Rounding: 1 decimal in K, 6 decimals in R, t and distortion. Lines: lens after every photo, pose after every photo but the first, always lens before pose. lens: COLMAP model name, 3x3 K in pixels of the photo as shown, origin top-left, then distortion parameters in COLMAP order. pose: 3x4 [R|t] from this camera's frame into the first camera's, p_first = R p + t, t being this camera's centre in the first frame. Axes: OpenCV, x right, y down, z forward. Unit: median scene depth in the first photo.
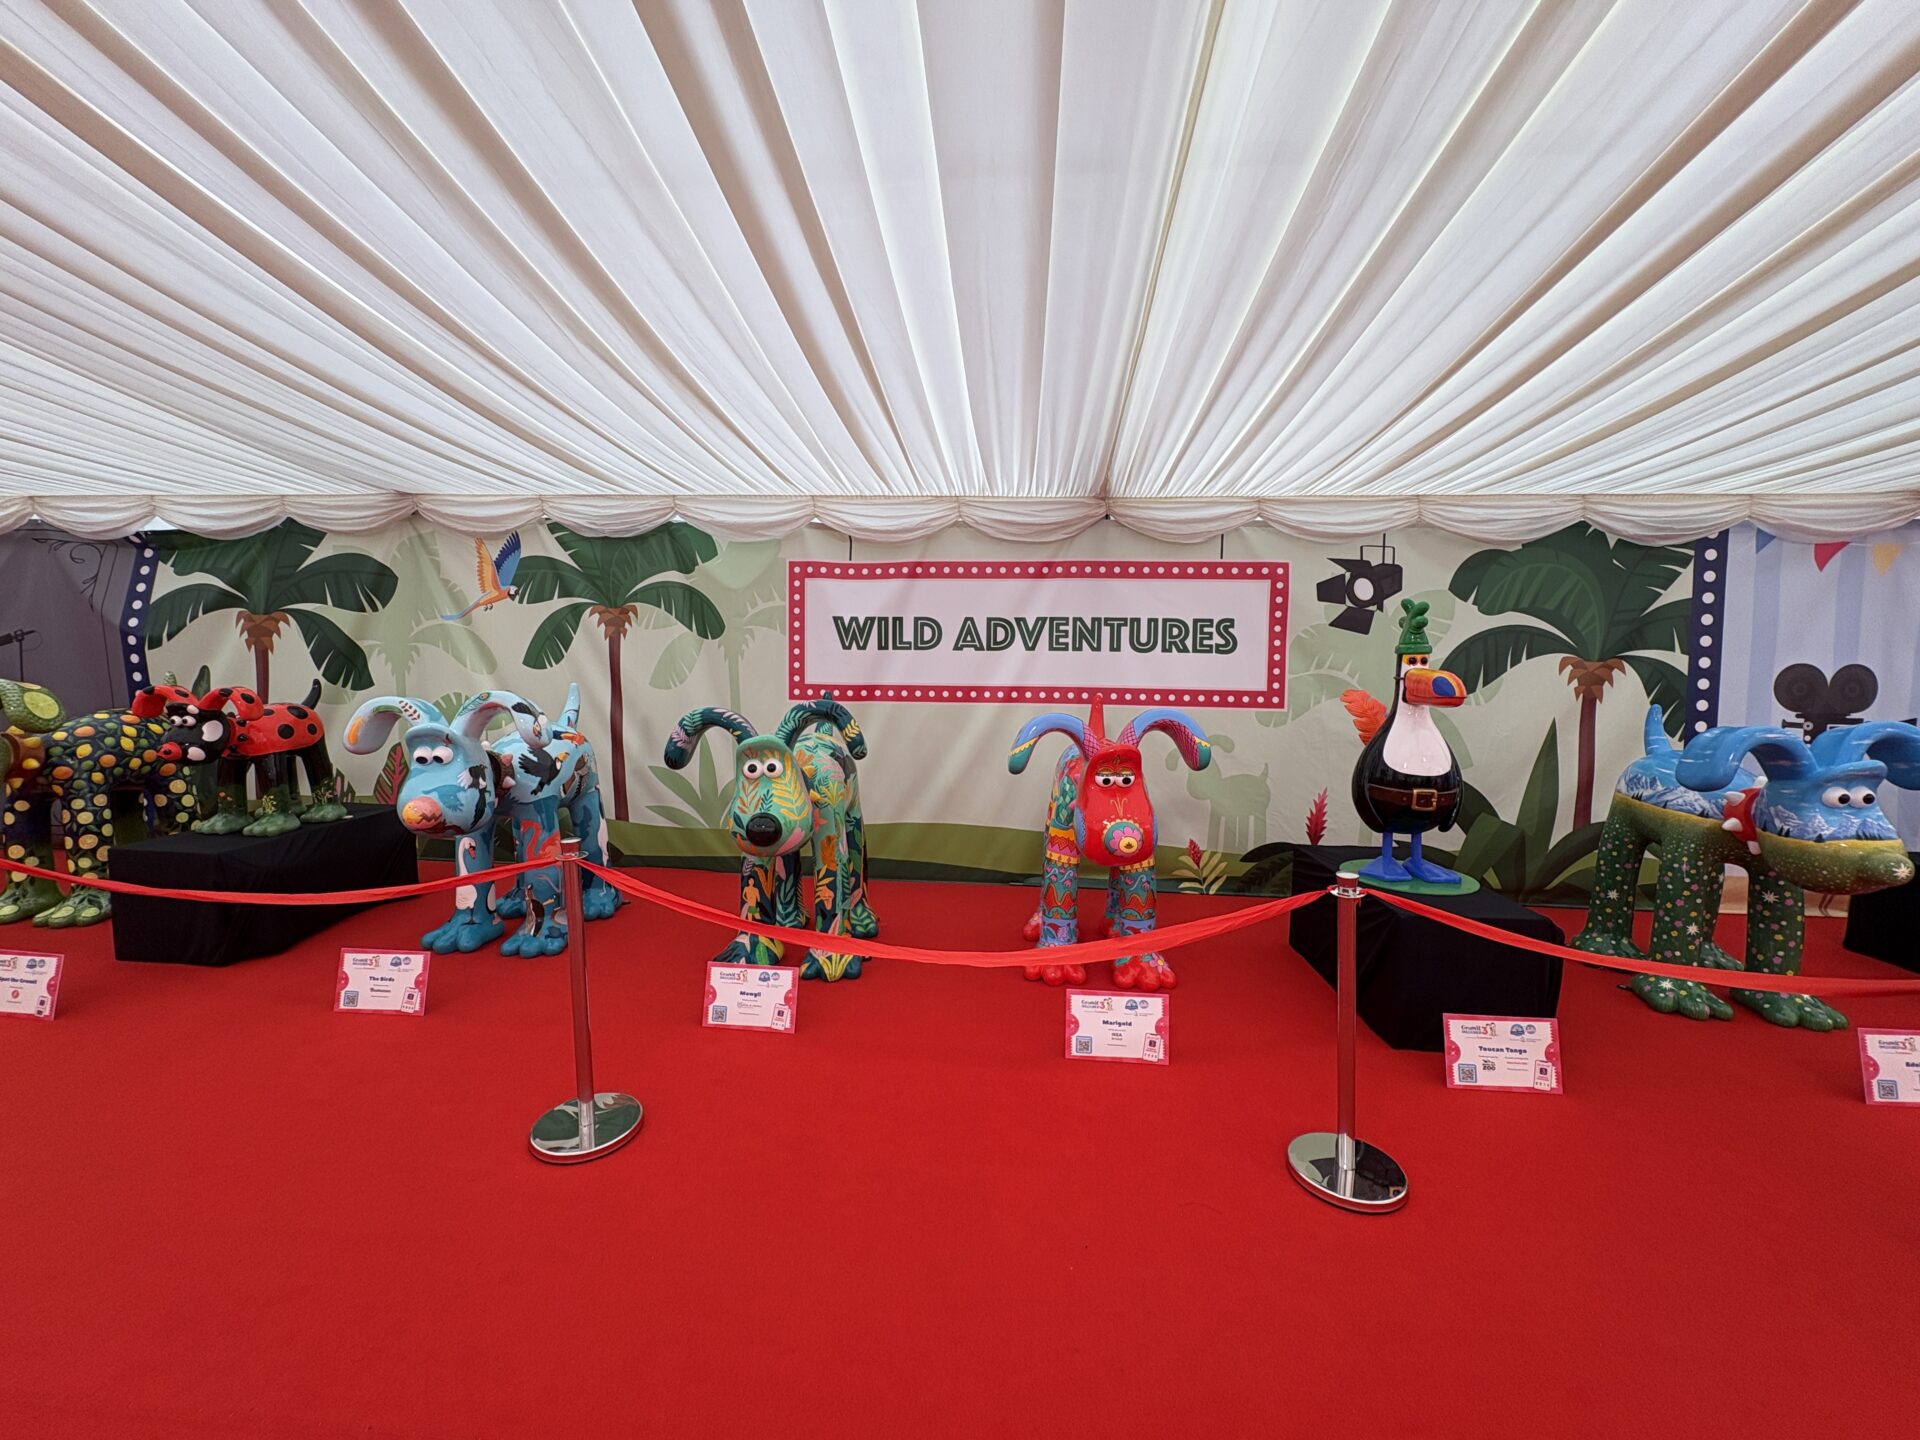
lens RADIAL K [[775.5, 0, 955.7], [0, 775.5, 728.7], [0, 0, 1]] dist [0.000847, -0.000215]
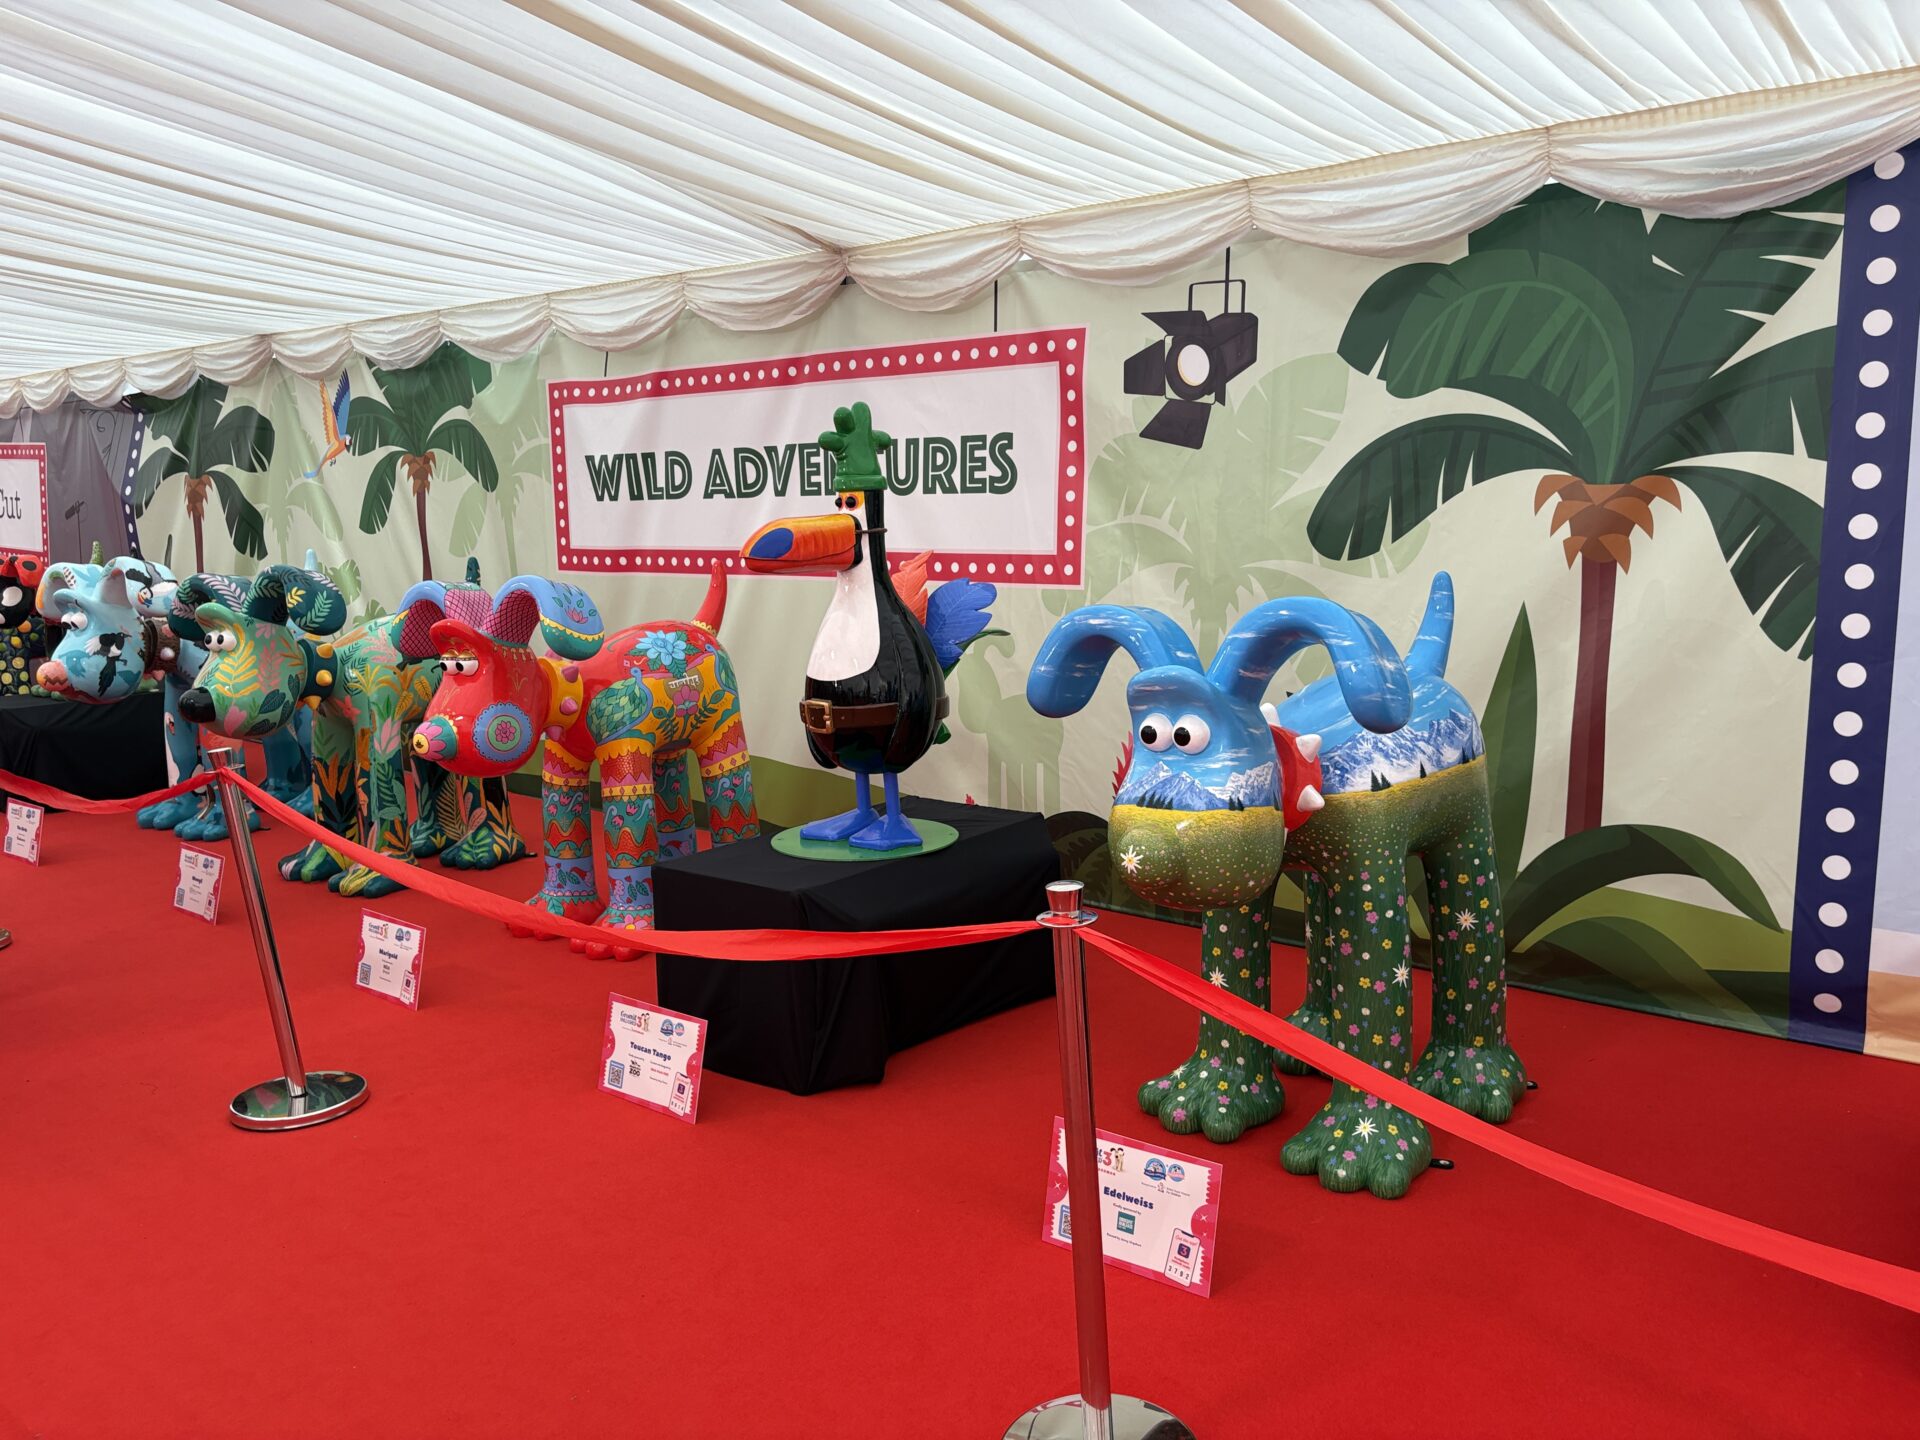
lens RADIAL K [[1476.7, 0, 967.2], [0, 1476.7, 757.4], [0, 0, 1]] dist [0.068903, -0.085571]
pose [[0.825561, 0.068485, -0.560142, 0.978149], [-0.023227, 0.995891, 0.087528, 0.008307], [0.563835, -0.059249, 0.823760, 0.026044]]
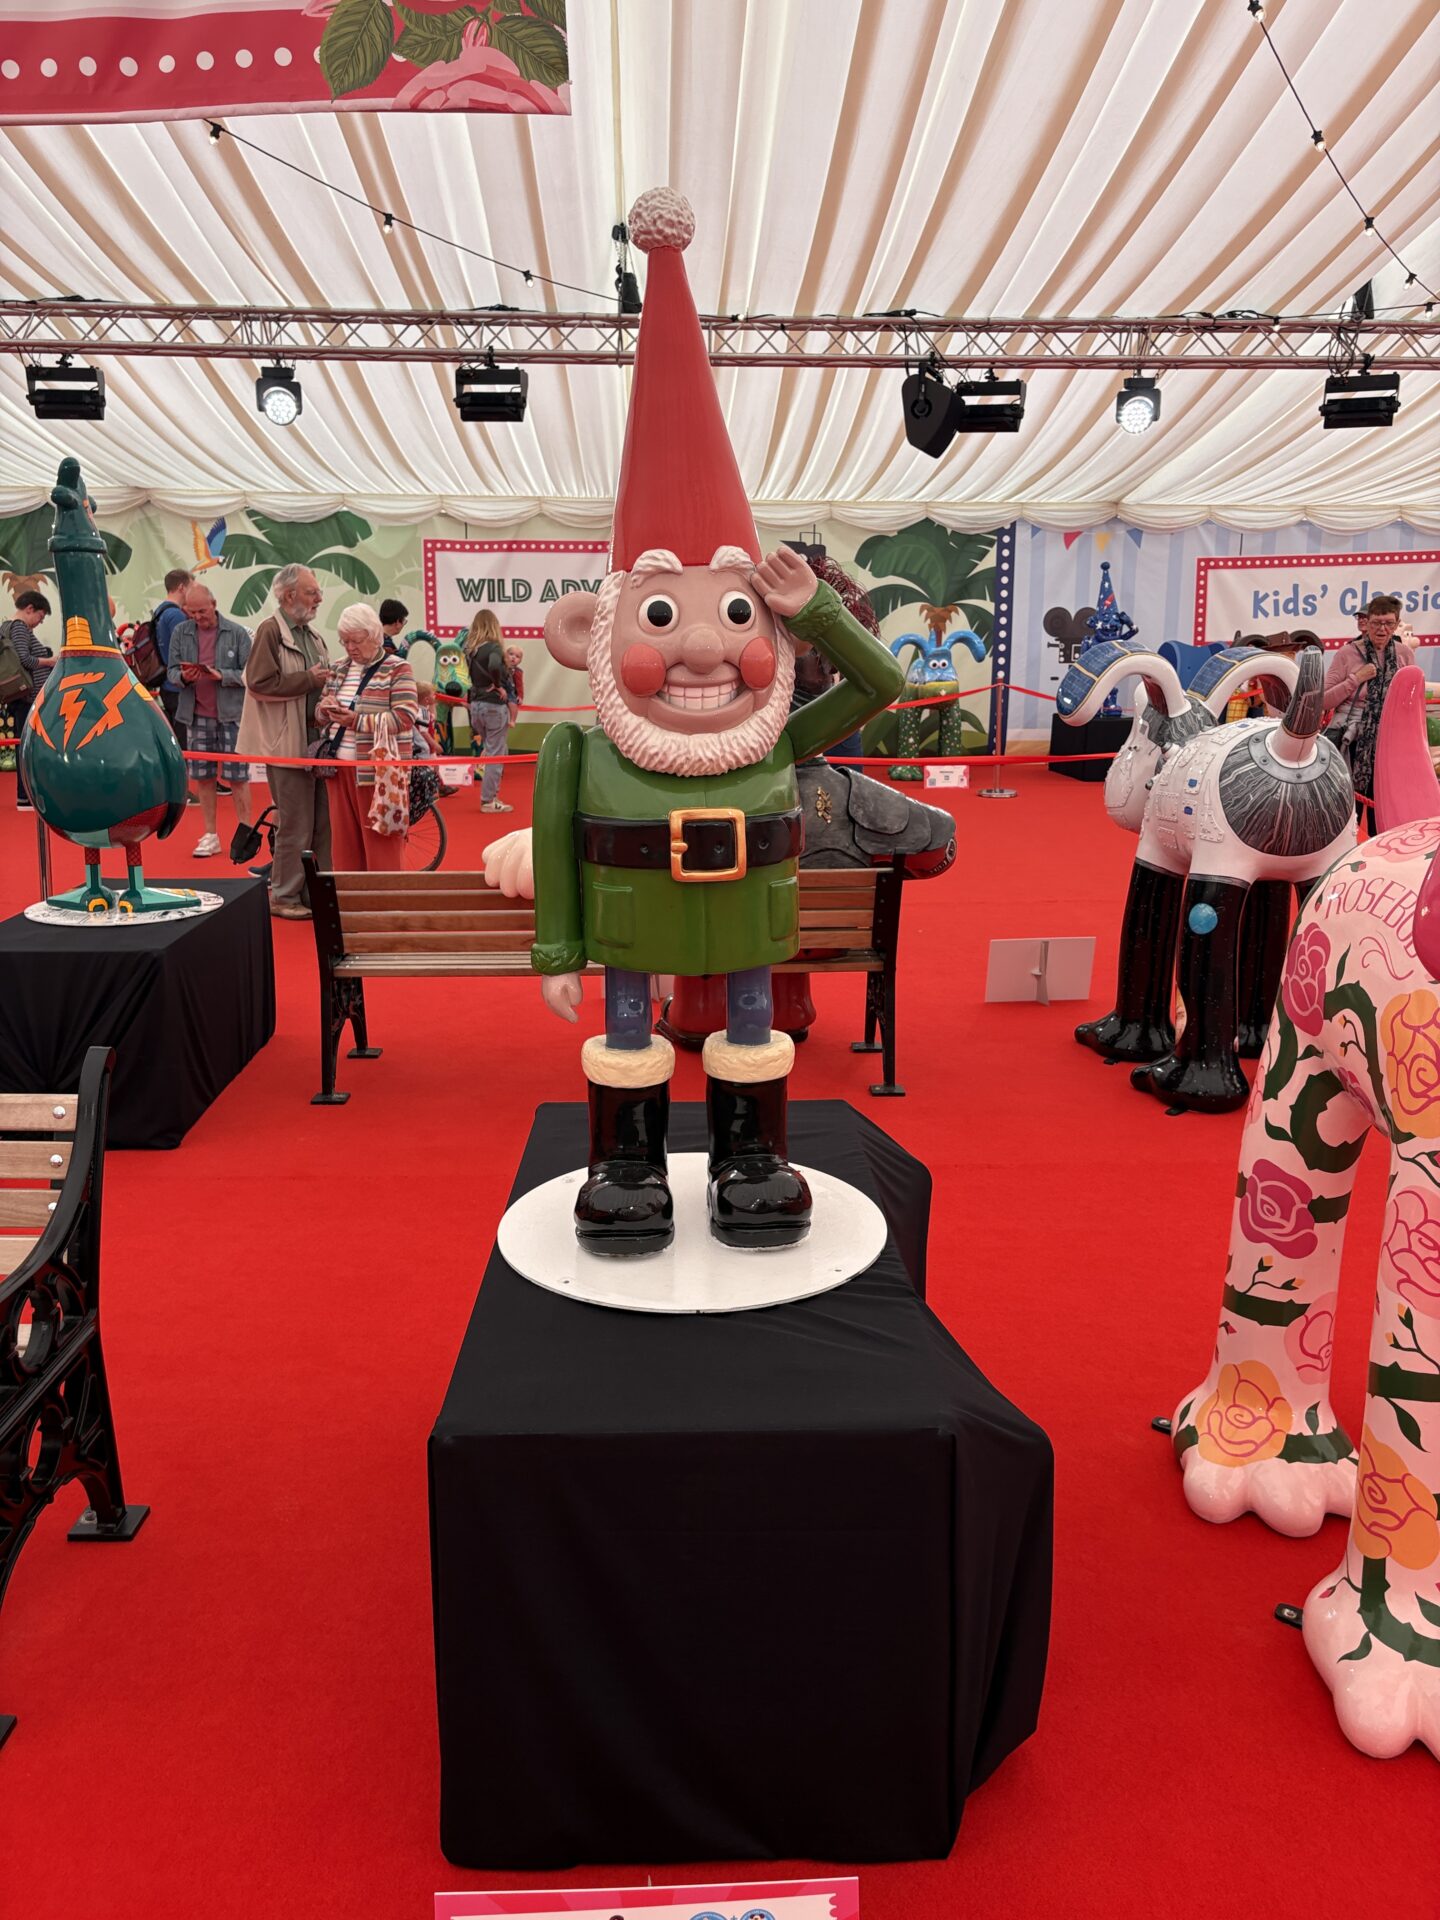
lens RADIAL K [[1432.8, 0, 726.6], [0, 1432.8, 949.1], [0, 0, 1]] dist [0.012102, -0.003526]
pose [[0.991018, -0.037108, 0.128475, -0.026363], [0.017145, 0.988056, 0.153137, 0.145937], [-0.132623, -0.149559, 0.979818, -1.891217]]
